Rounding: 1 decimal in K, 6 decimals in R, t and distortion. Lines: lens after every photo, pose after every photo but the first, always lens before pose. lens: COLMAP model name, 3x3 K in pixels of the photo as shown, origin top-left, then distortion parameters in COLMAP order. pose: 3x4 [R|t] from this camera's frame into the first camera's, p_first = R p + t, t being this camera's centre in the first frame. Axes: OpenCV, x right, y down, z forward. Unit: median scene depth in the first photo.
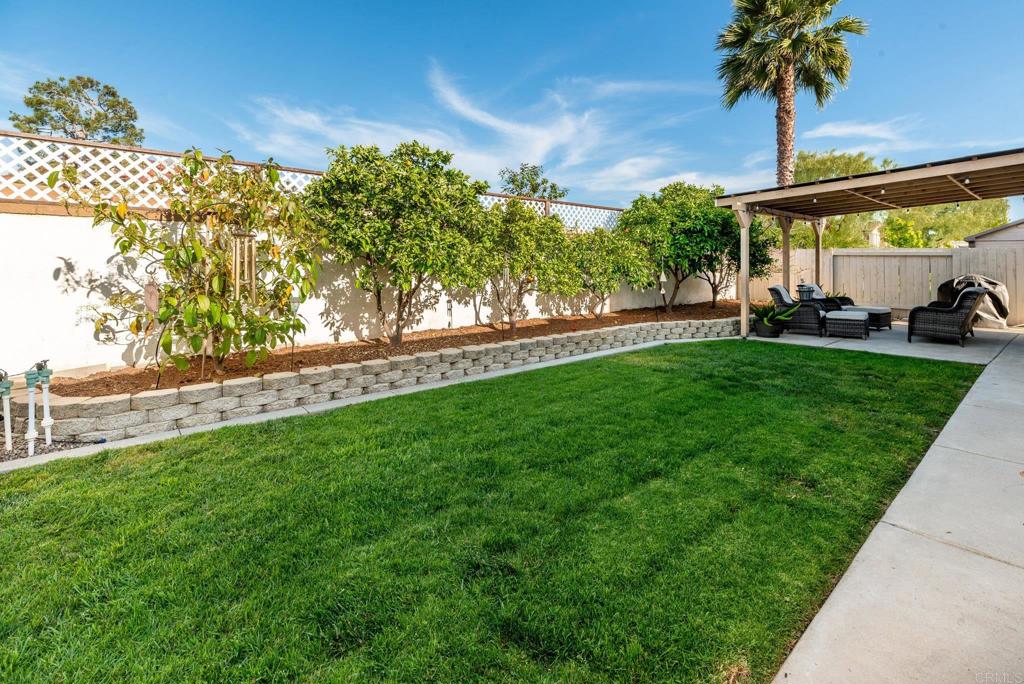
lens RADIAL K [[464.9, 0, 490.7], [0, 464.9, 266.9], [0, 0, 1]] dist [0.011972, -0.000695]
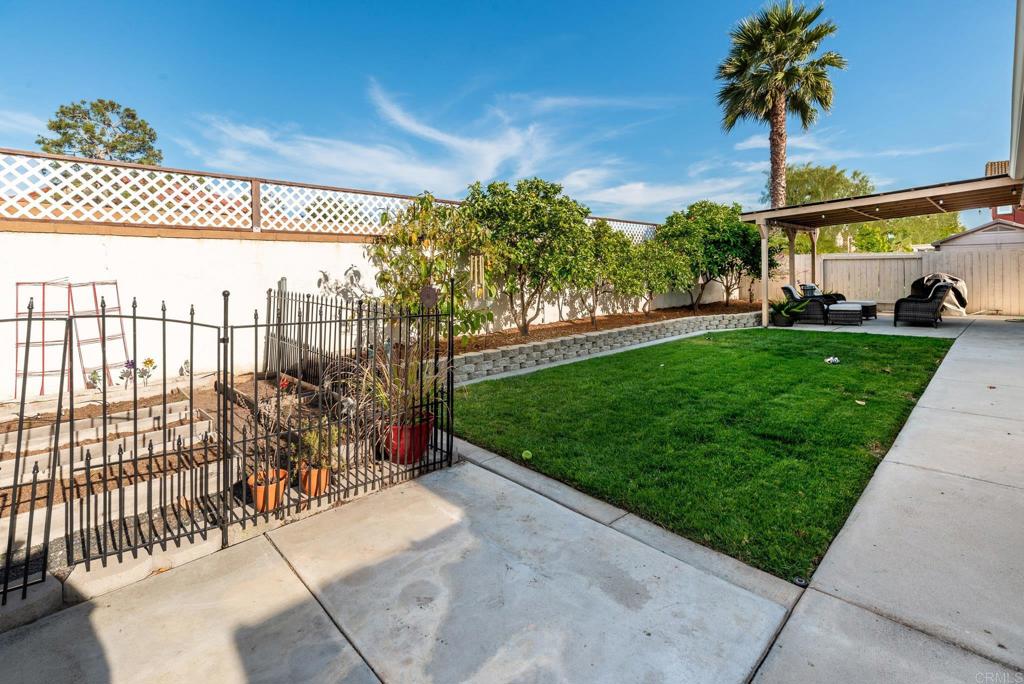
lens RADIAL K [[464.1, 0, 486.5], [0, 464.1, 283.7], [0, 0, 1]] dist [0.010175, 0.001346]
pose [[0.998779, -0.019773, 0.045269, -0.215701], [0.019072, 0.999692, 0.015858, 0.001573], [-0.045568, -0.014976, 0.998849, -0.173983]]
